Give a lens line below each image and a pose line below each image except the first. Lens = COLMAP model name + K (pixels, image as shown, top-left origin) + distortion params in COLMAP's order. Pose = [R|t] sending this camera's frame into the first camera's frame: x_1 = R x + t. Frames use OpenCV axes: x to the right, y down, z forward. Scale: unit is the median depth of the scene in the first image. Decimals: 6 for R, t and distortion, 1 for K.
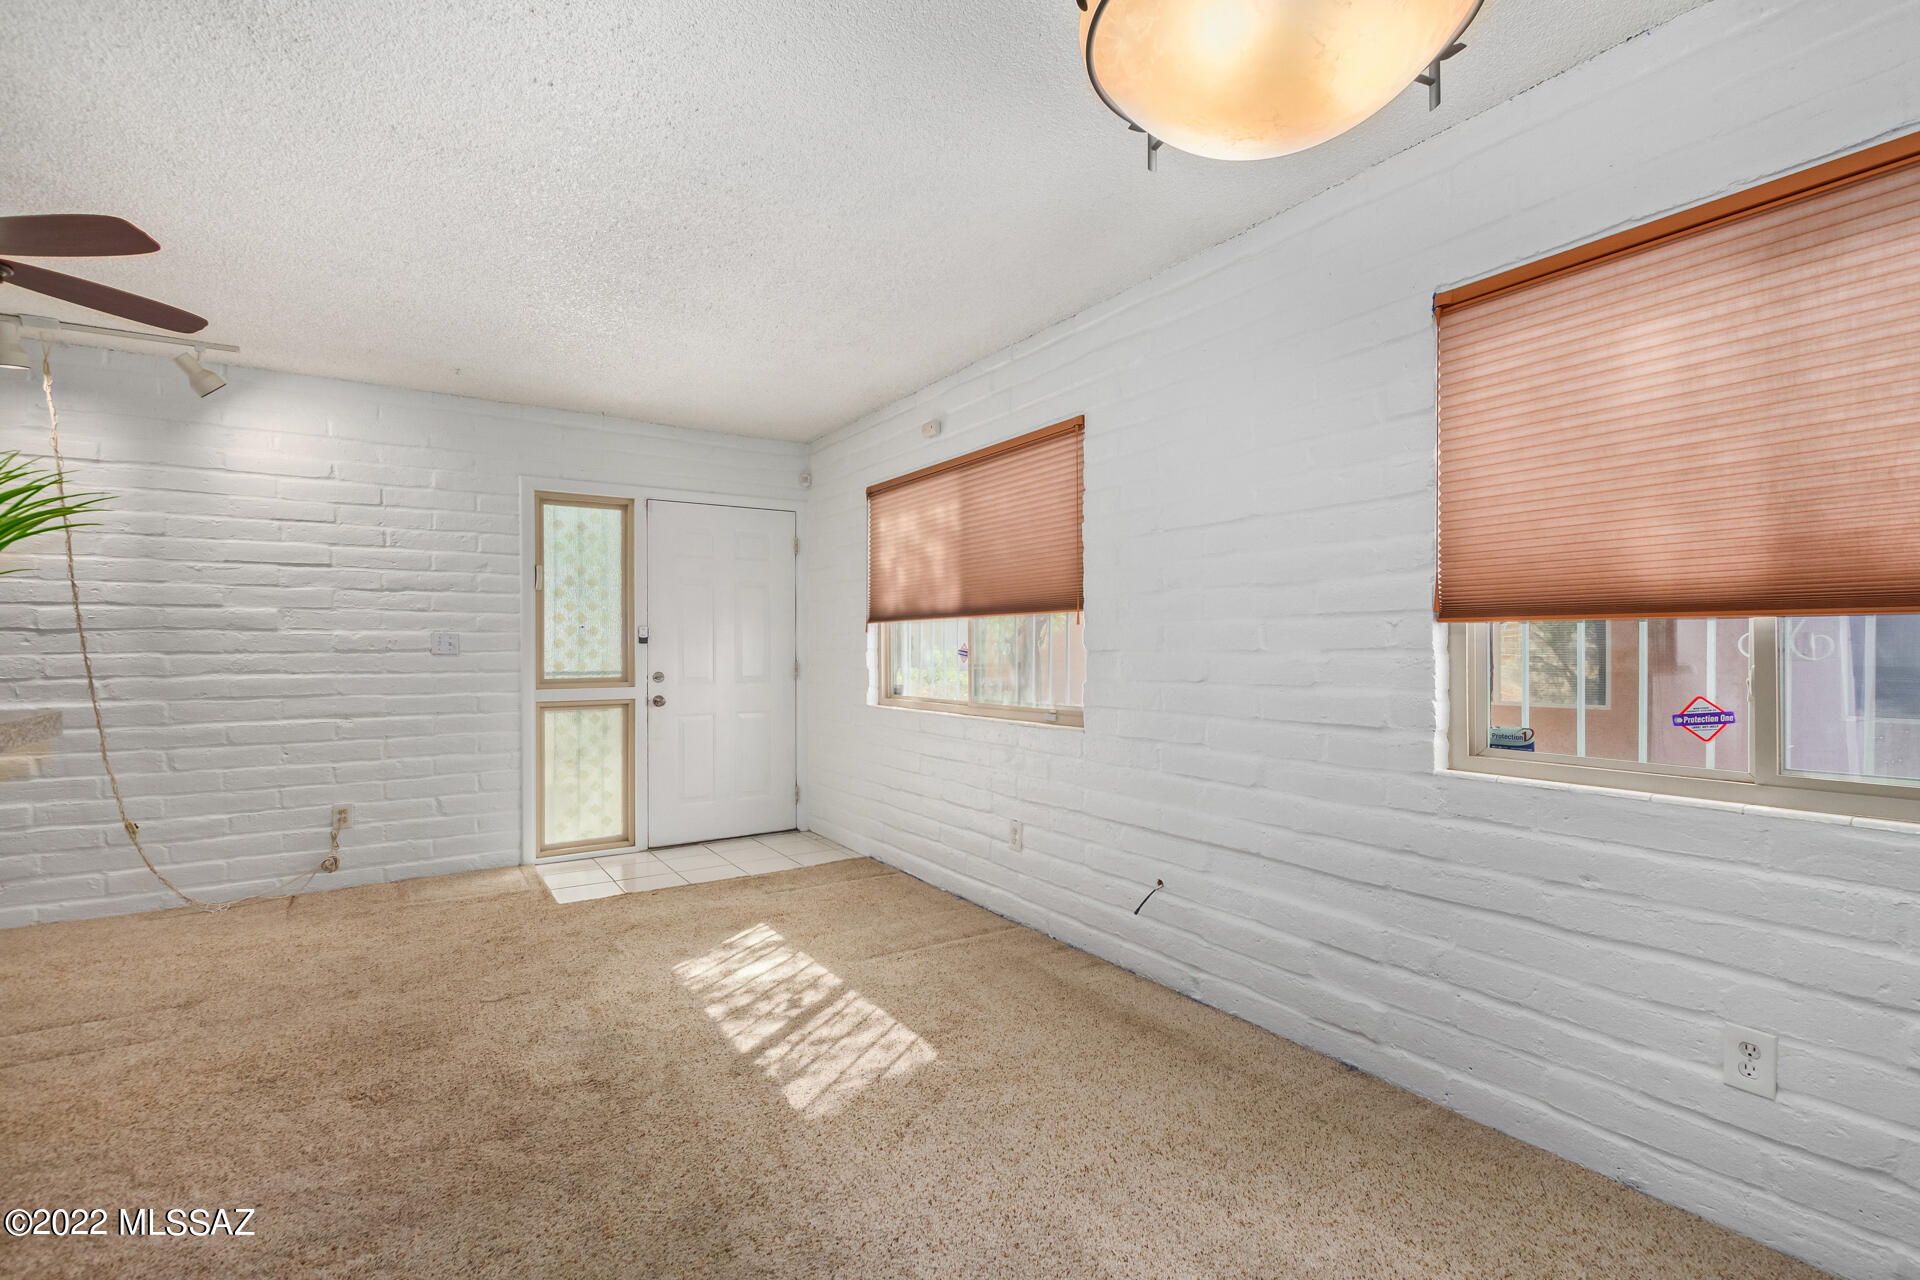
lens RADIAL K [[868.3, 0, 970.3], [0, 868.3, 648.7], [0, 0, 1]] dist [-0.001167, -0.000760]
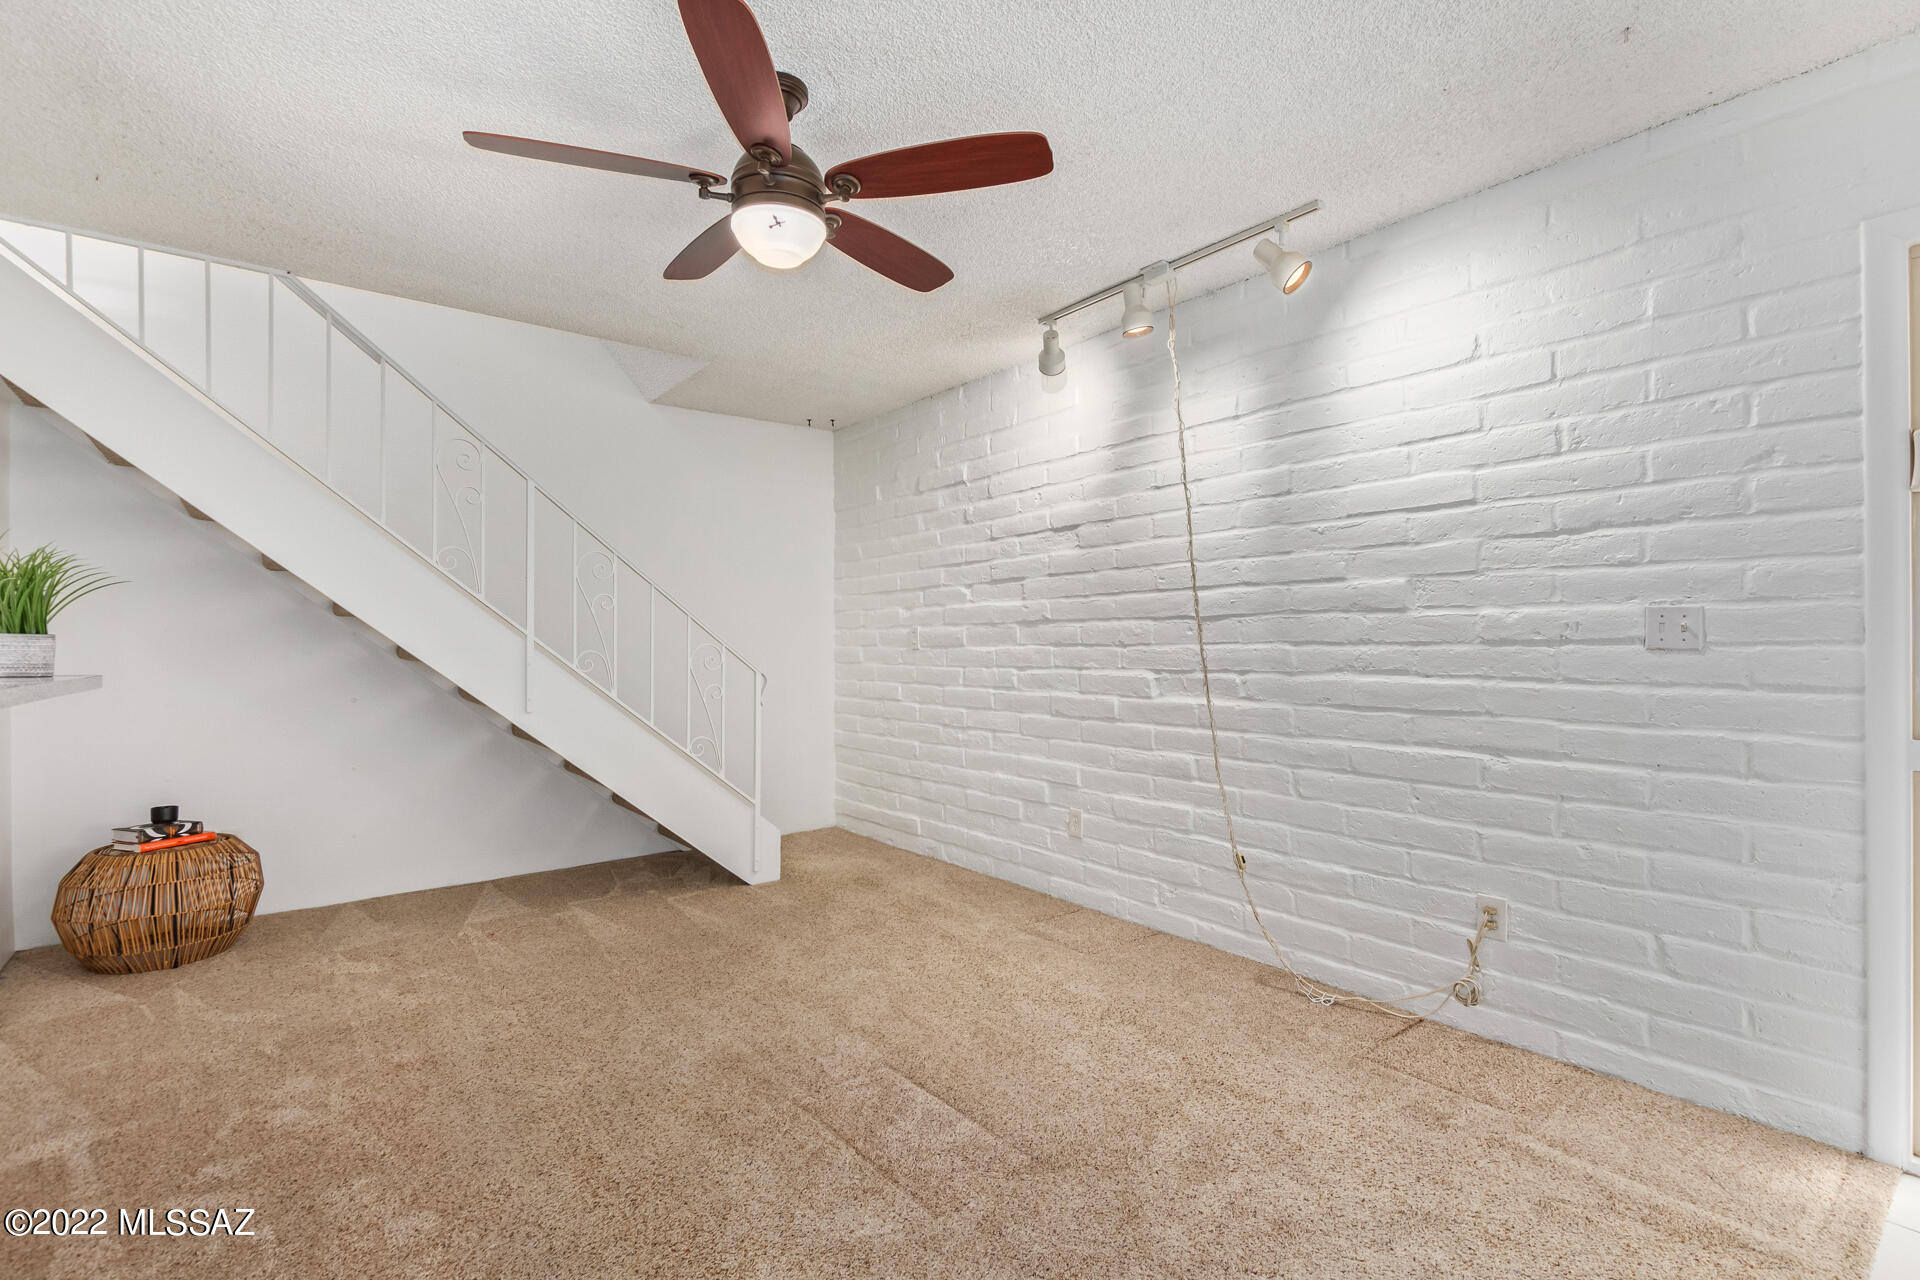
lens RADIAL K [[895.6, 0, 960.0], [0, 895.6, 640.0], [0, 0, 1]] dist [-0.000427, -0.000054]
pose [[0.081765, 0.003987, -0.996644, -0.143073], [0.003896, 0.999983, 0.004320, -0.002897], [0.996644, -0.004236, 0.081749, 0.603443]]
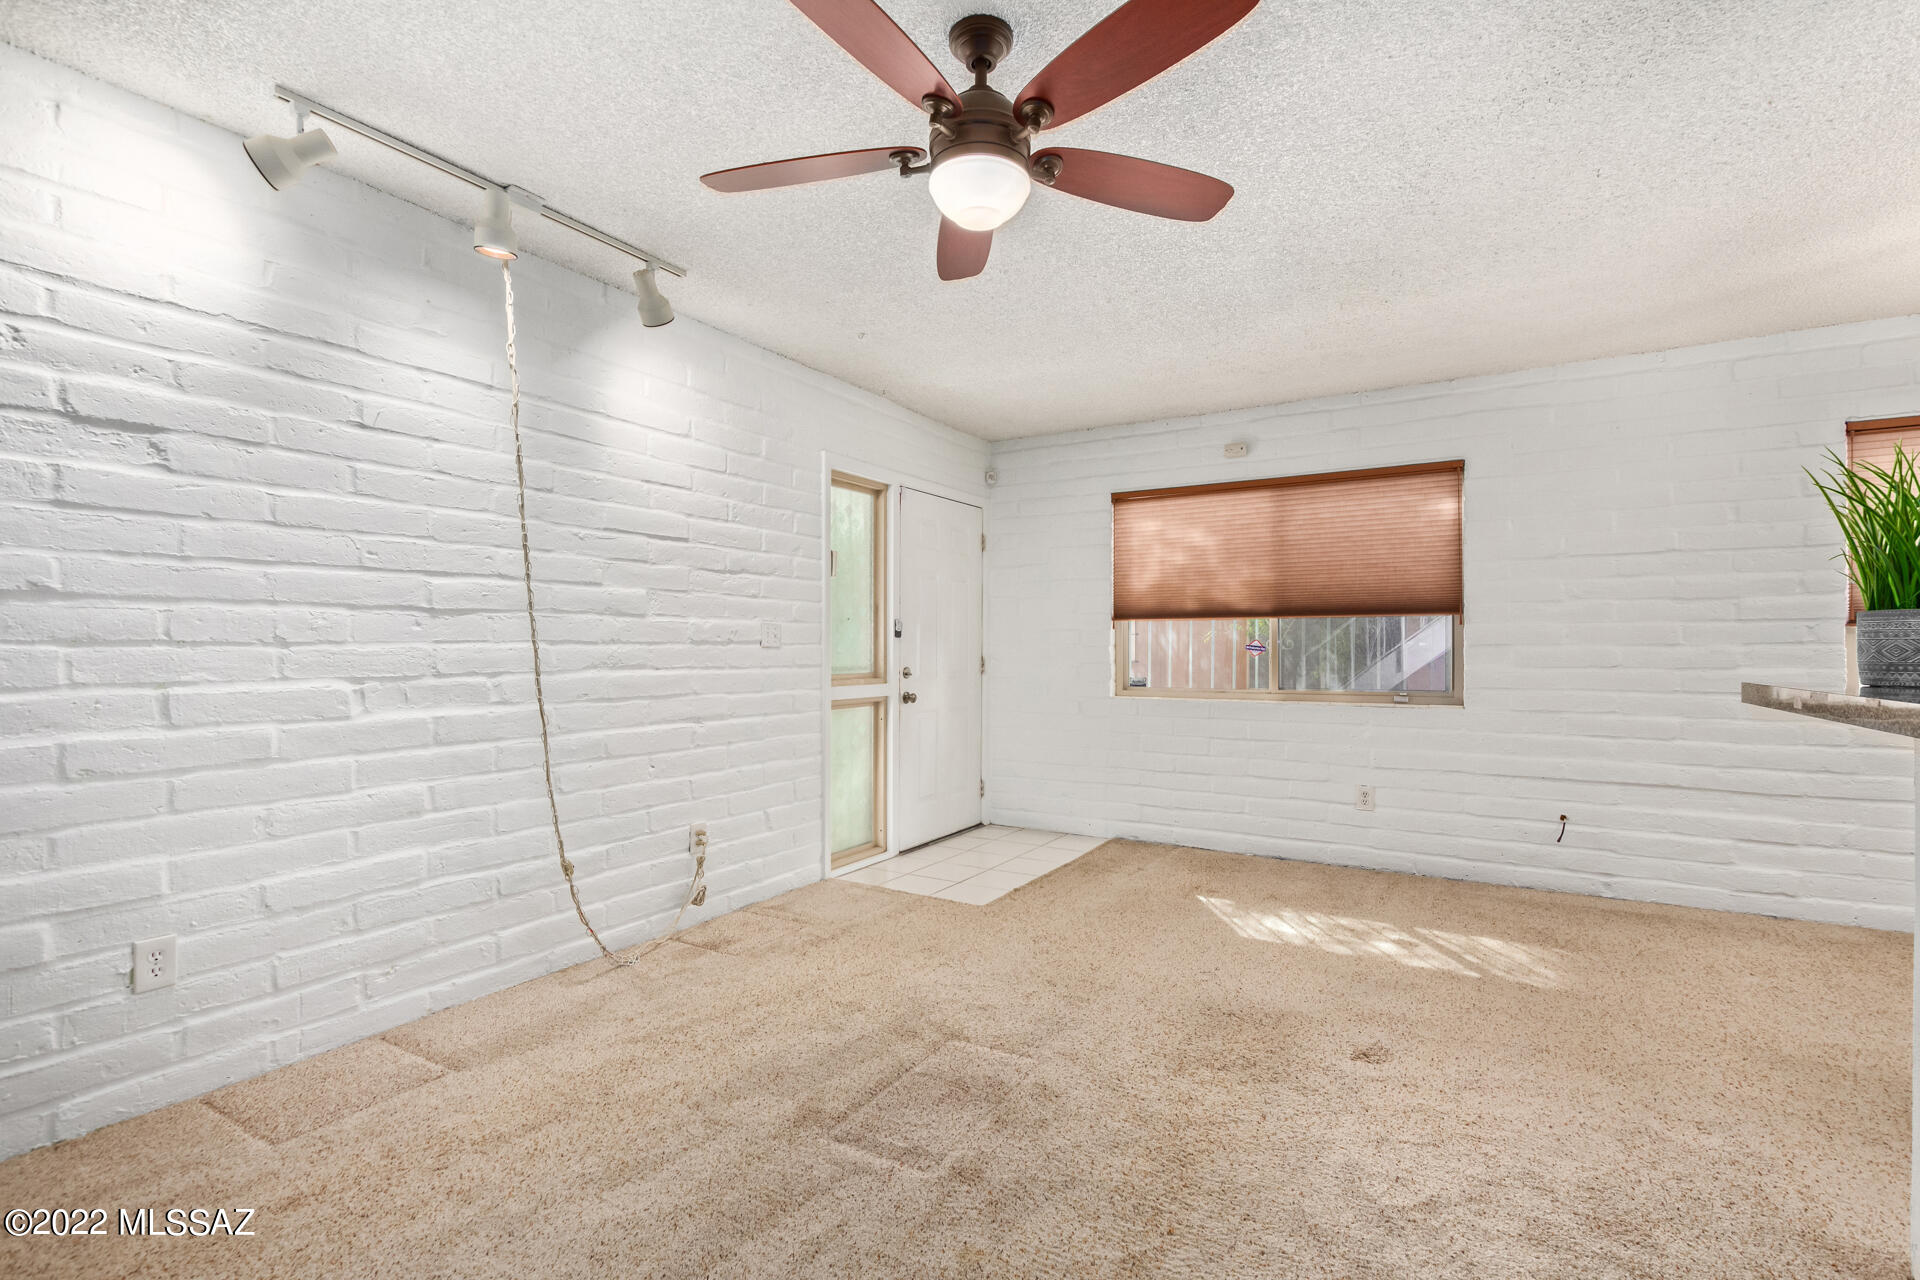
lens RADIAL K [[871.1, 0, 958.5], [0, 871.1, 646.9], [0, 0, 1]] dist [0.000633, -0.000359]
pose [[0.904842, 0.004208, 0.425727, -0.882251], [-0.002645, 0.999987, -0.004263, 0.010399], [-0.425740, 0.002731, 0.904841, 0.129847]]
